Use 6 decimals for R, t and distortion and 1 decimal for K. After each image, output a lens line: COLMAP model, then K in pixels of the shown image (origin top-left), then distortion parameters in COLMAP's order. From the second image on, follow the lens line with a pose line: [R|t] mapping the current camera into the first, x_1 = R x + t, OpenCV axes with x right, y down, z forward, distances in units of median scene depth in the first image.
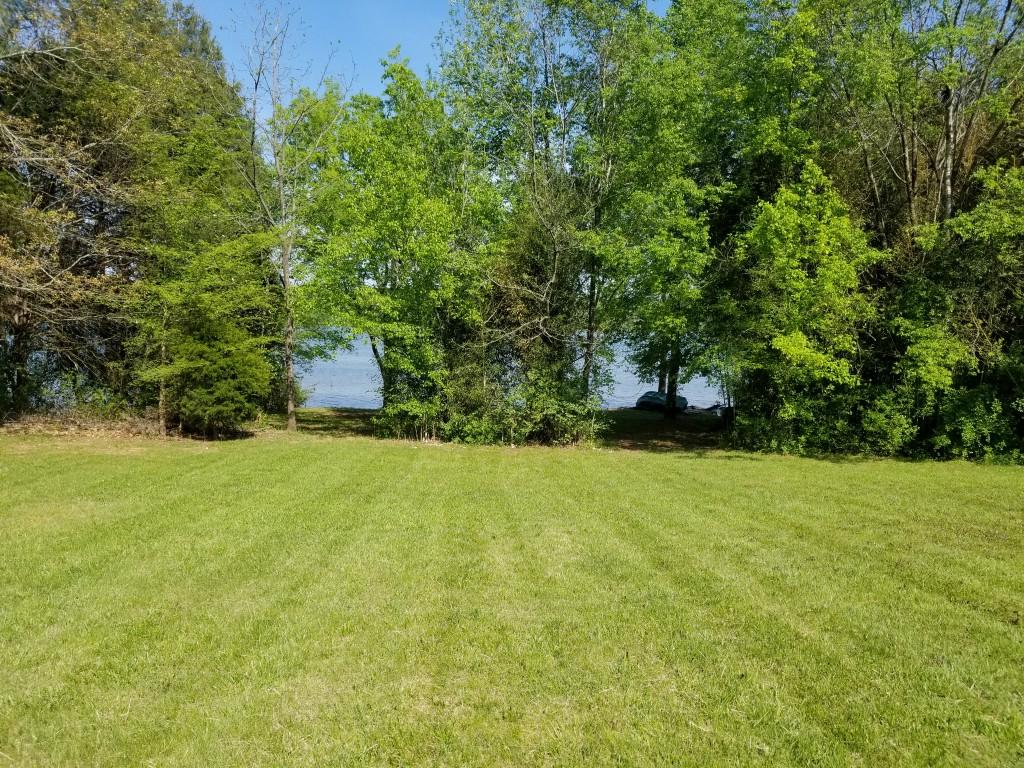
lens RADIAL K [[769.8, 0, 511.4], [0, 769.8, 378.6], [0, 0, 1]] dist [0.054807, 0.000482]
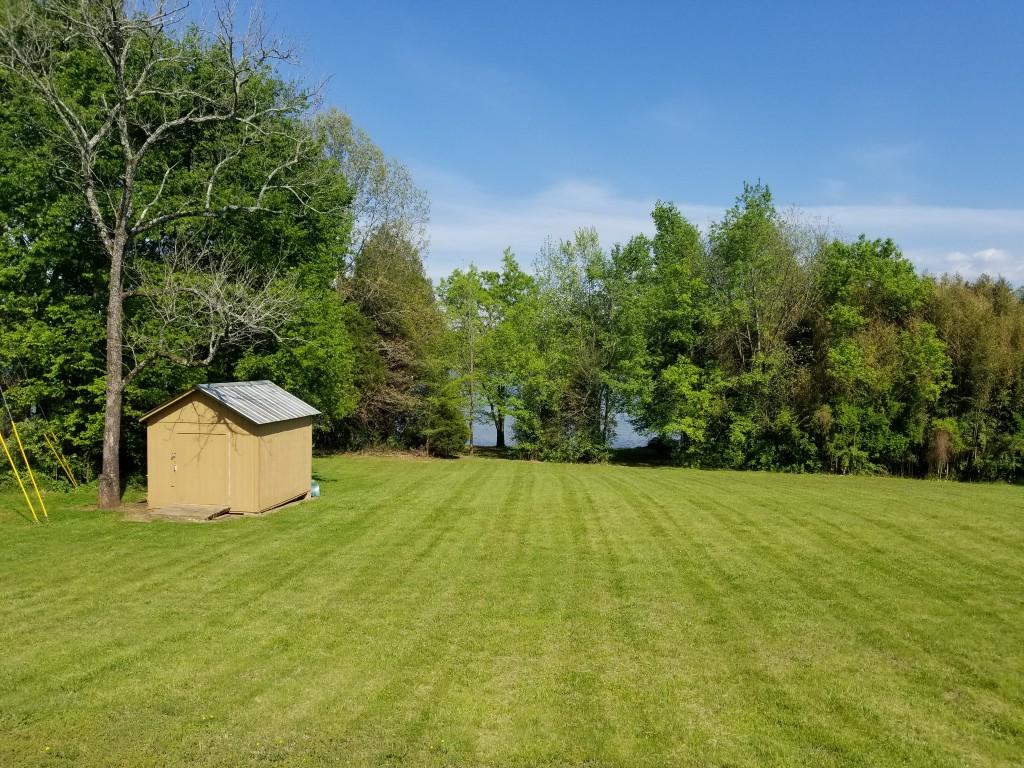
lens RADIAL K [[769.8, 0, 509.8], [0, 769.8, 392.6], [0, 0, 1]] dist [0.054807, 0.000482]
pose [[0.997384, 0.003678, -0.072194, -0.016127], [-0.005263, 0.999749, -0.021772, -0.071727], [0.072096, 0.022095, 0.997153, -1.293321]]
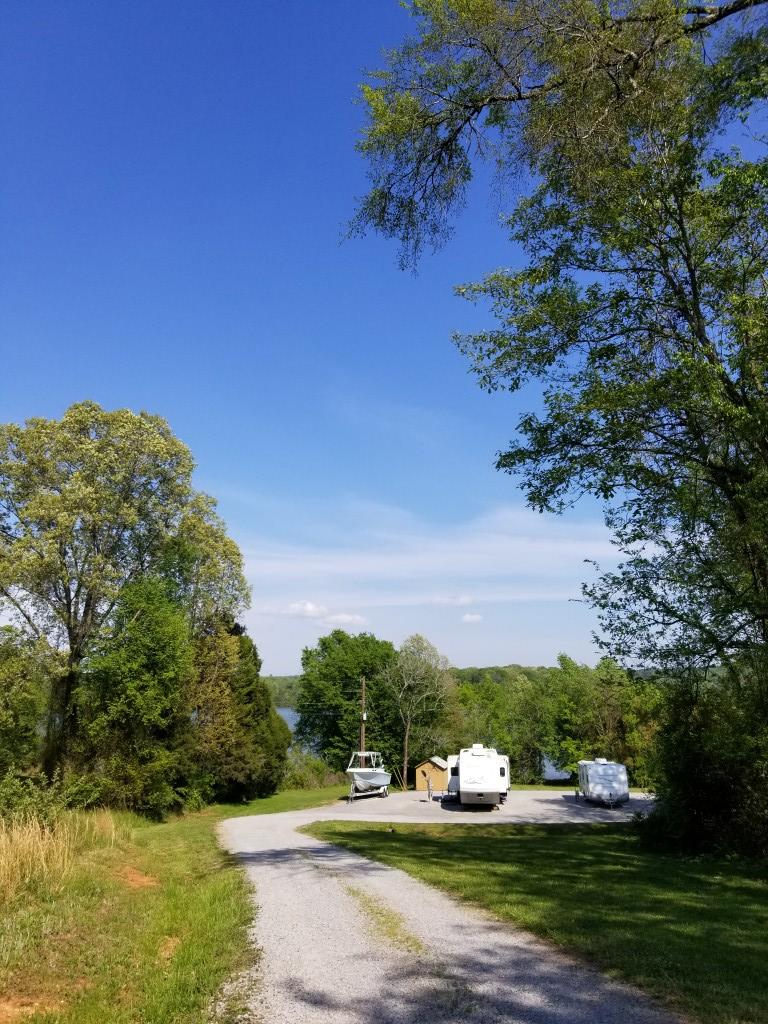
lens RADIAL K [[769.8, 0, 384.8], [0, 769.8, 509.6], [0, 0, 1]] dist [0.054807, 0.000482]
pose [[0.986581, -0.057736, -0.152722, -0.029309], [0.010537, 0.955955, -0.293326, -0.158928], [0.162931, 0.287780, 0.943735, -4.568497]]
